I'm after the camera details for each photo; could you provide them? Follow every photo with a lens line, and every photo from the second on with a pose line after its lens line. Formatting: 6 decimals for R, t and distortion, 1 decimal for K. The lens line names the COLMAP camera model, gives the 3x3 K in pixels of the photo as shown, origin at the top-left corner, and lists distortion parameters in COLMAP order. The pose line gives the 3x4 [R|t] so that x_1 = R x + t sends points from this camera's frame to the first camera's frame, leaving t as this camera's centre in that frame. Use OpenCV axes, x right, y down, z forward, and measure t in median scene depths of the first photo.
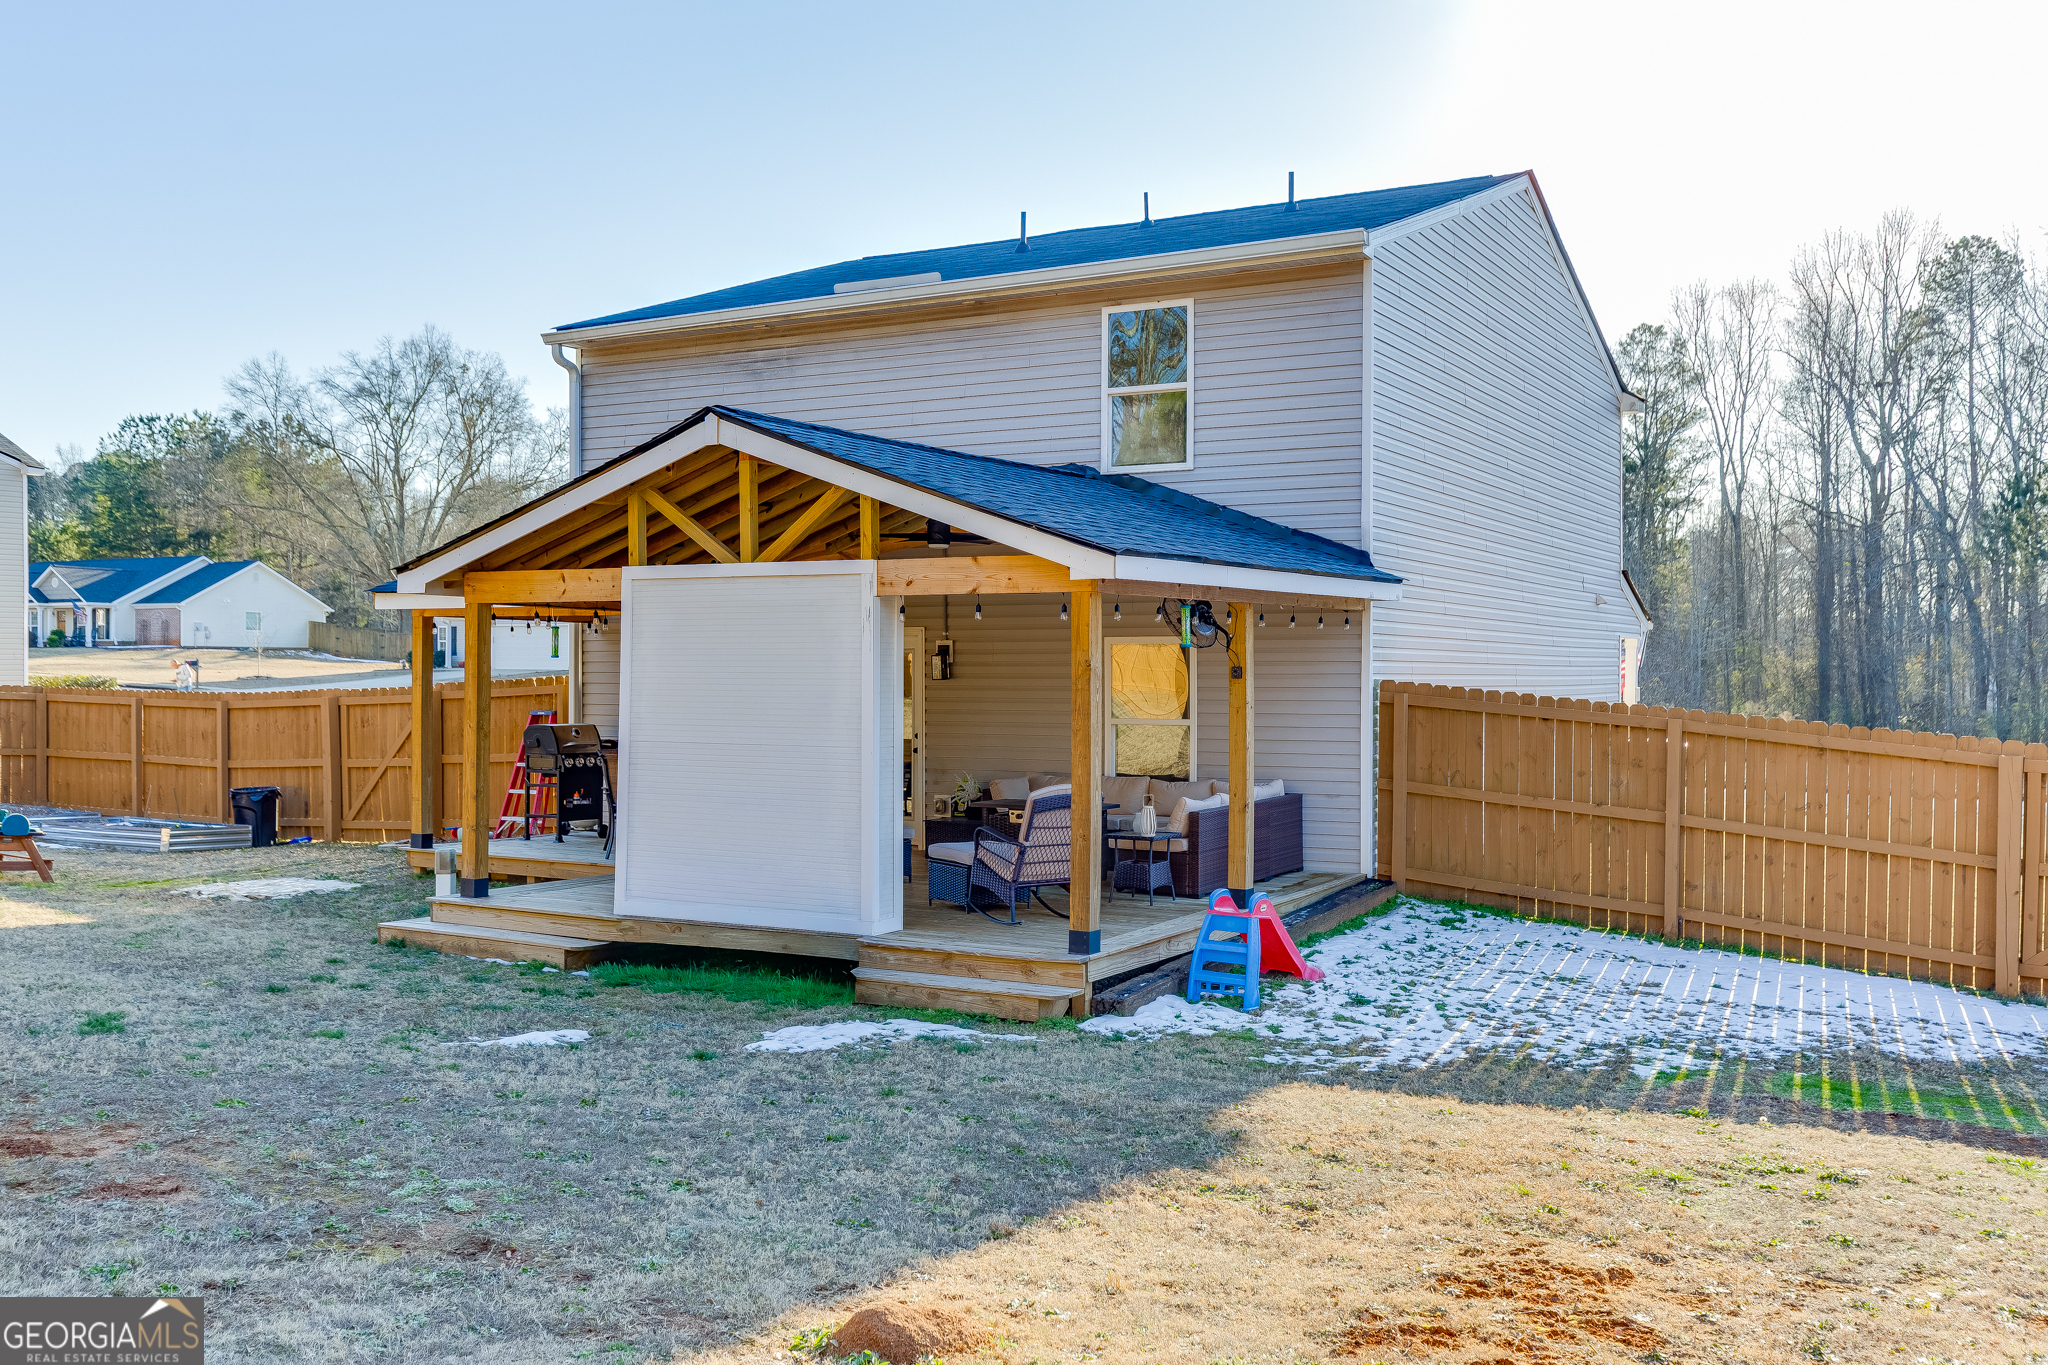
lens RADIAL K [[1811.2, 0, 1024.0], [0, 1811.2, 682.5], [0, 0, 1]] dist [0.003514, -0.003064]
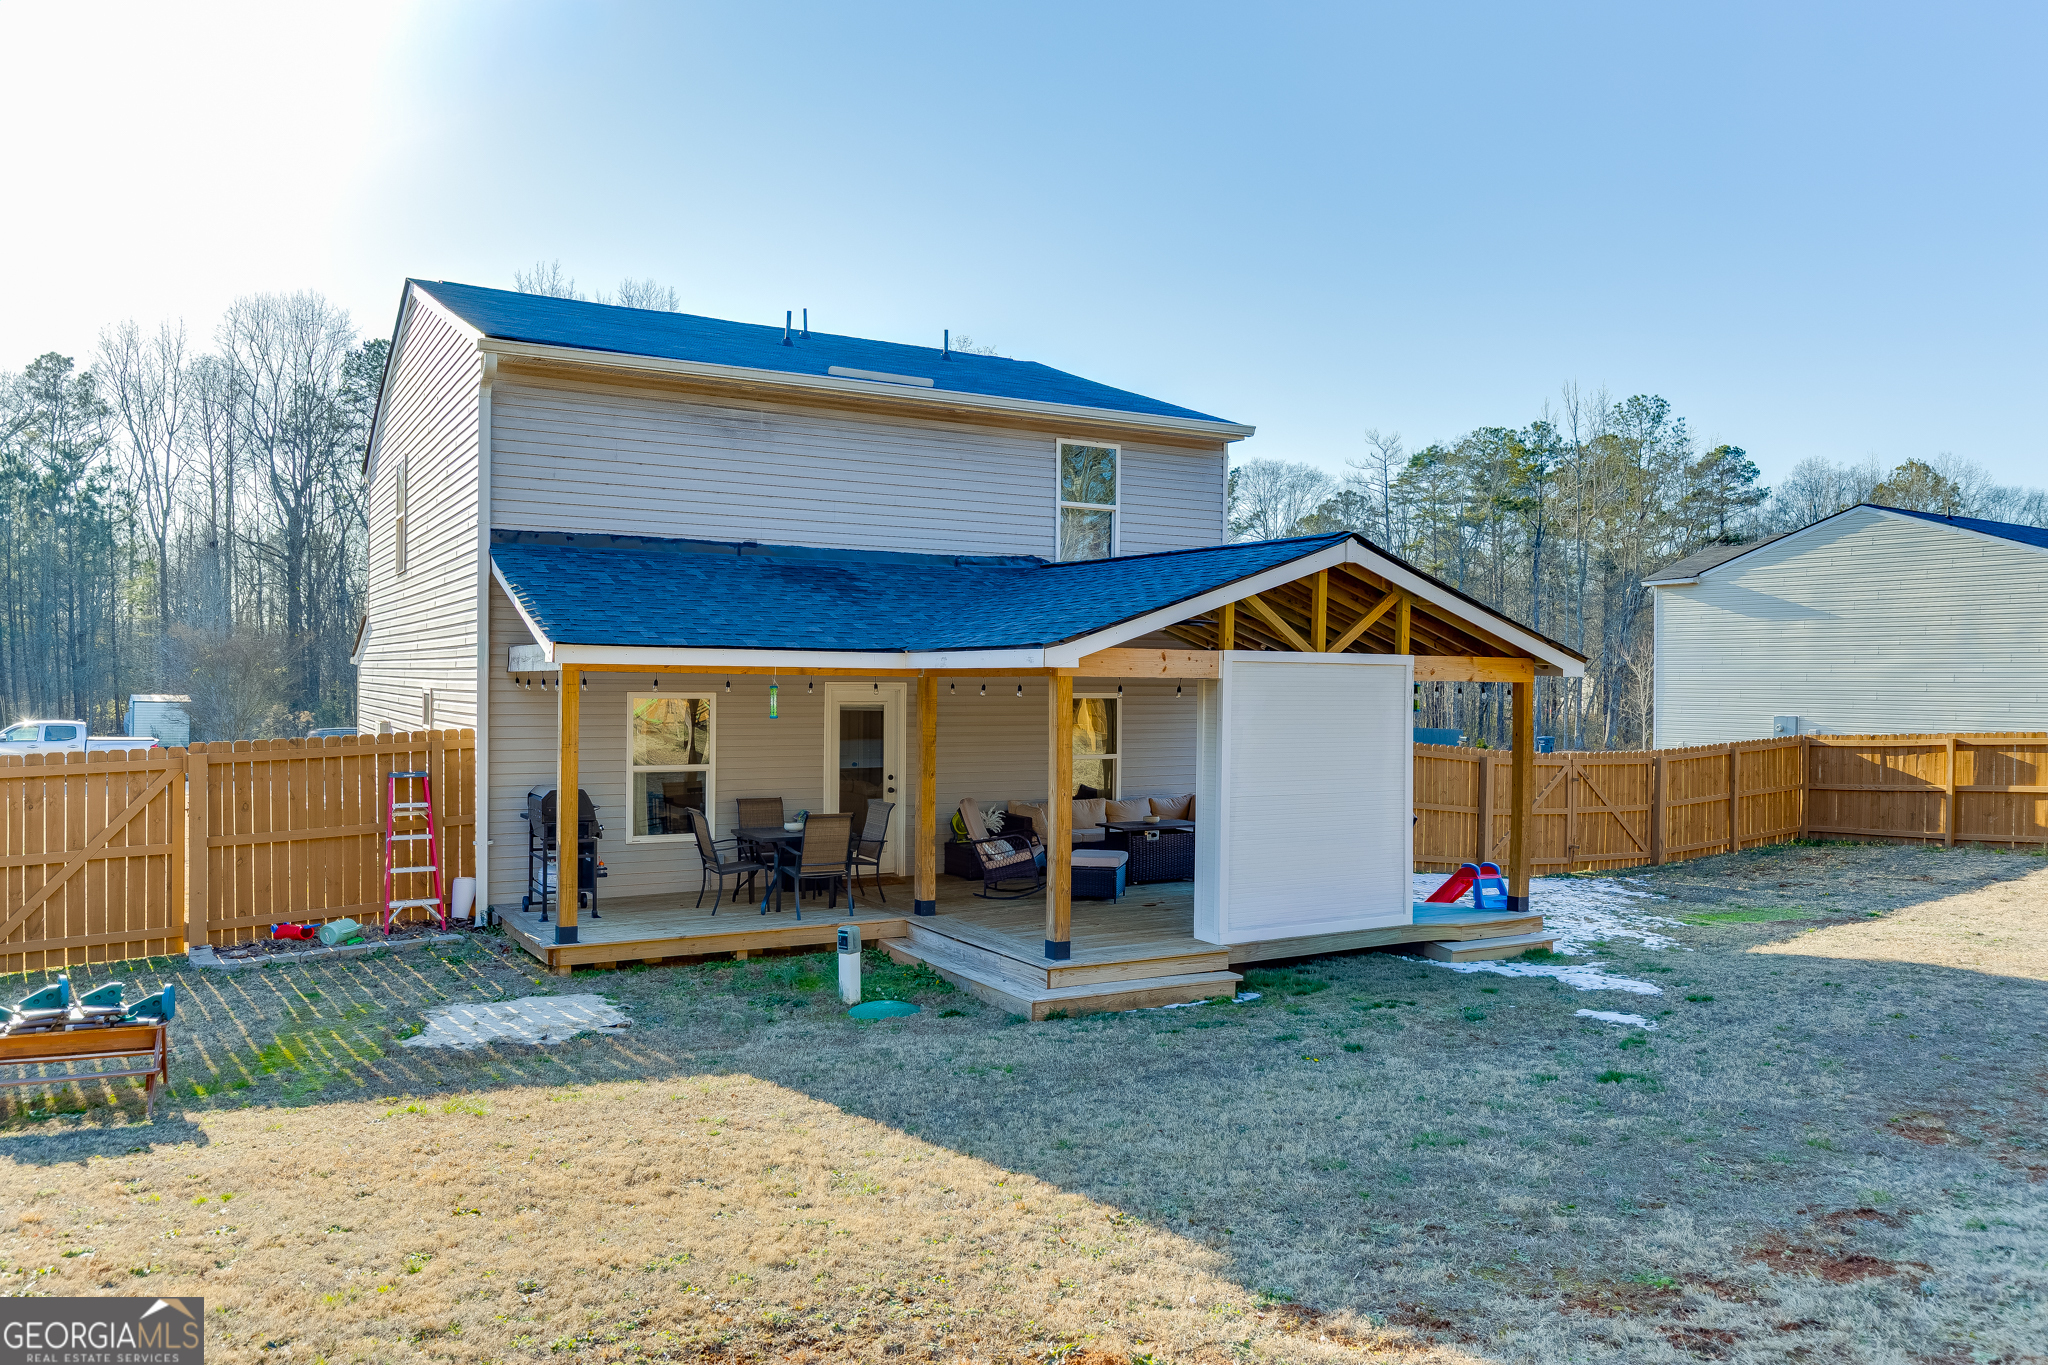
lens RADIAL K [[1442.8, 0, 1024.0], [0, 1442.8, 682.5], [0, 0, 1]] dist [-0.008016, -0.002495]
pose [[0.504302, -0.001856, 0.863525, -0.980325], [-0.002042, 0.999992, 0.003342, -0.041015], [-0.863525, -0.003449, 0.504294, 0.572397]]
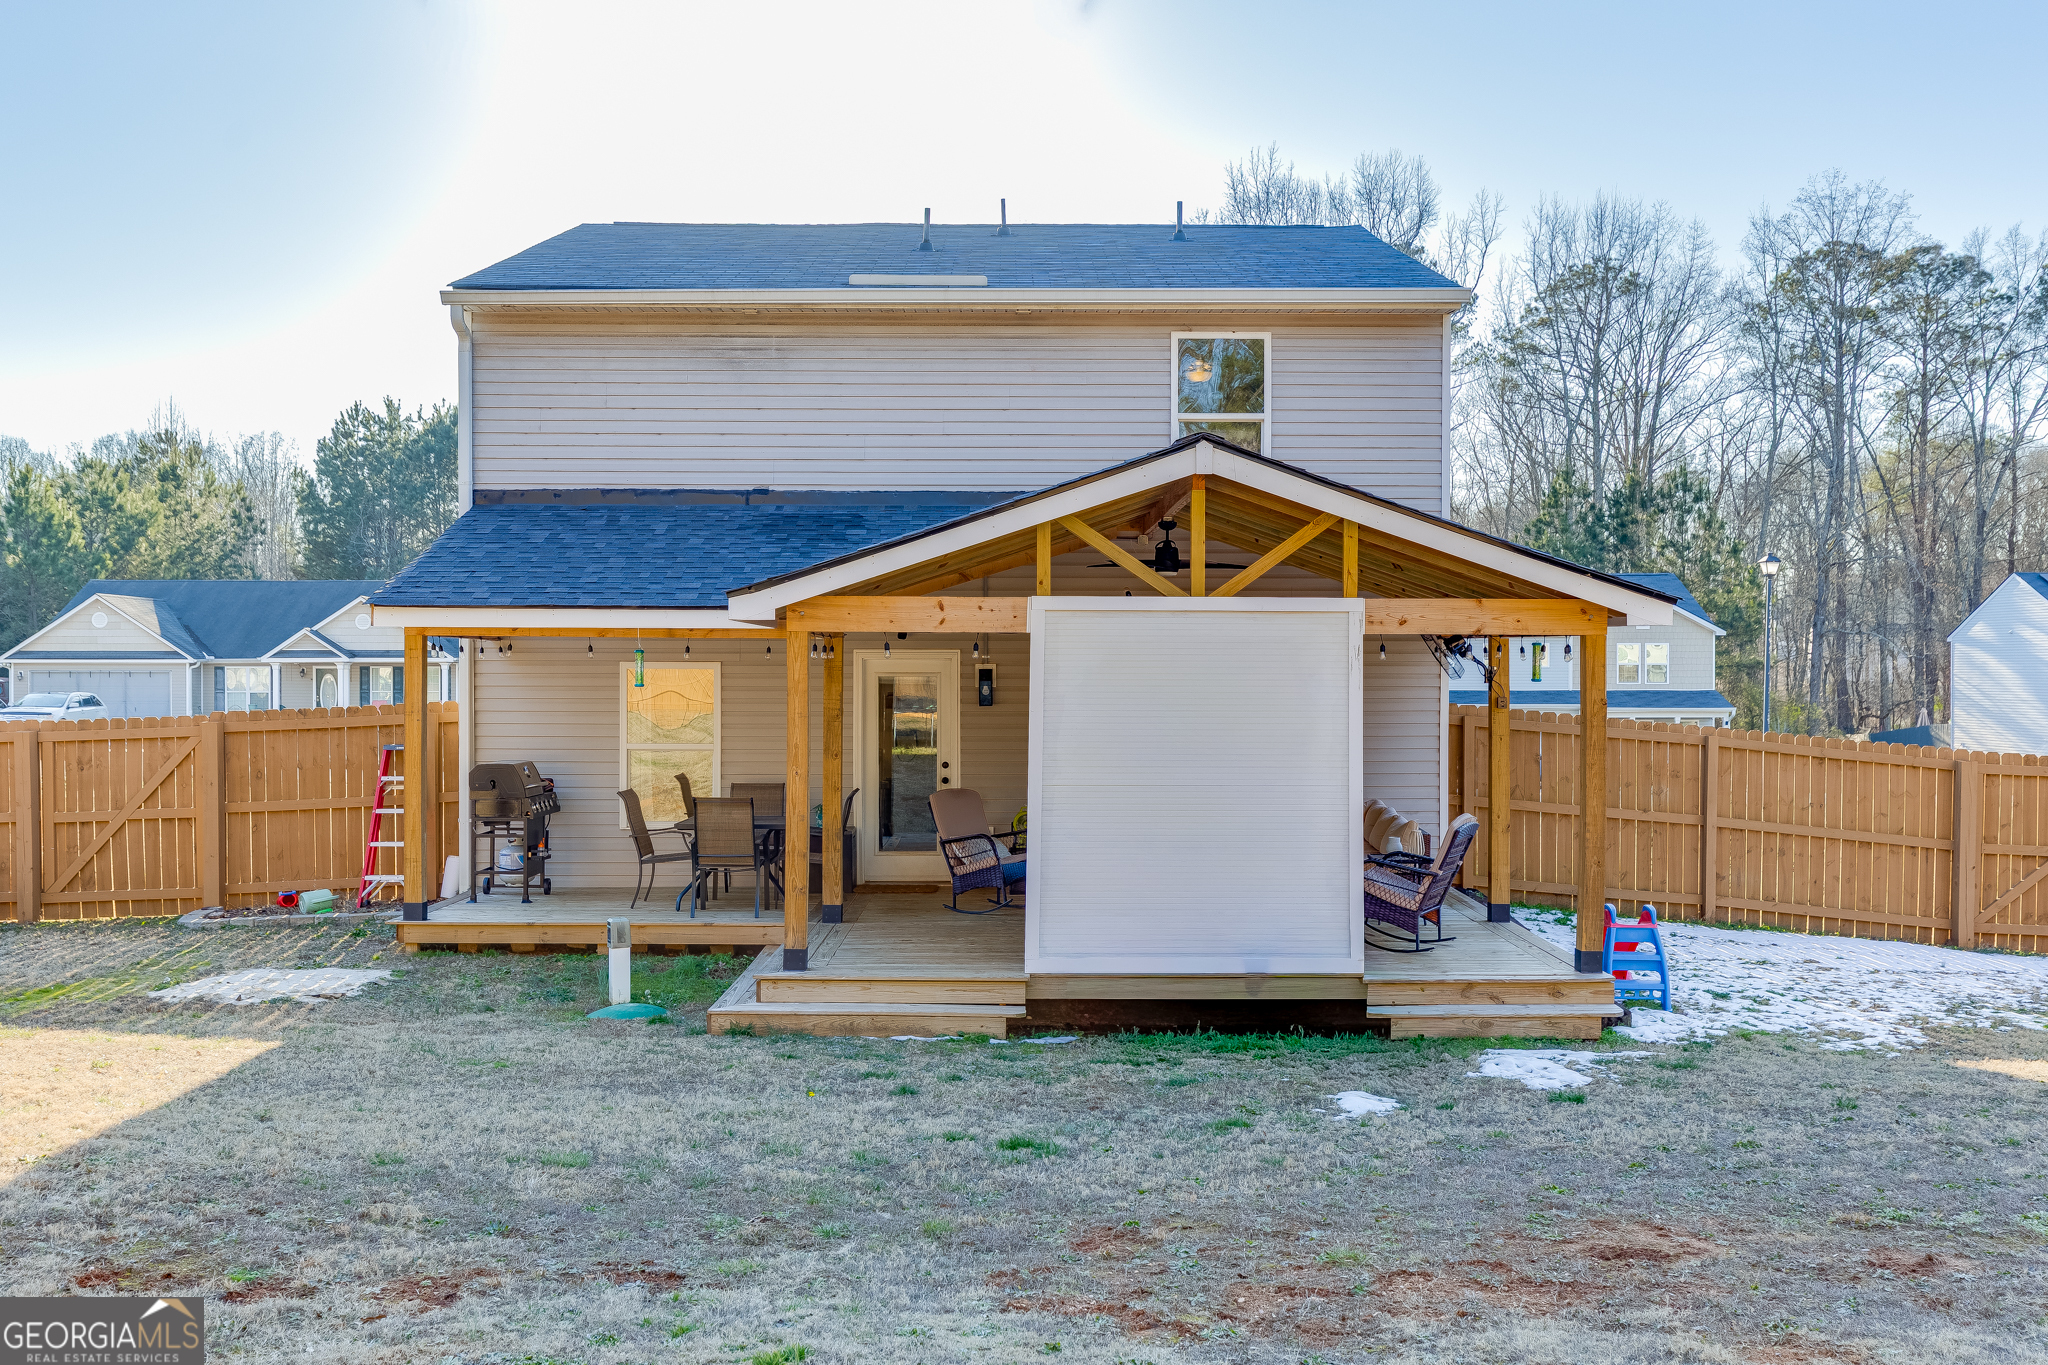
lens RADIAL K [[1915.7, 0, 1024.0], [0, 1915.7, 682.5], [0, 0, 1]] dist [-0.004031, -0.003688]
pose [[0.866458, -0.006592, 0.499206, -0.634785], [0.004545, 0.999976, 0.005315, -0.022562], [-0.499229, -0.002336, 0.866467, 0.144043]]
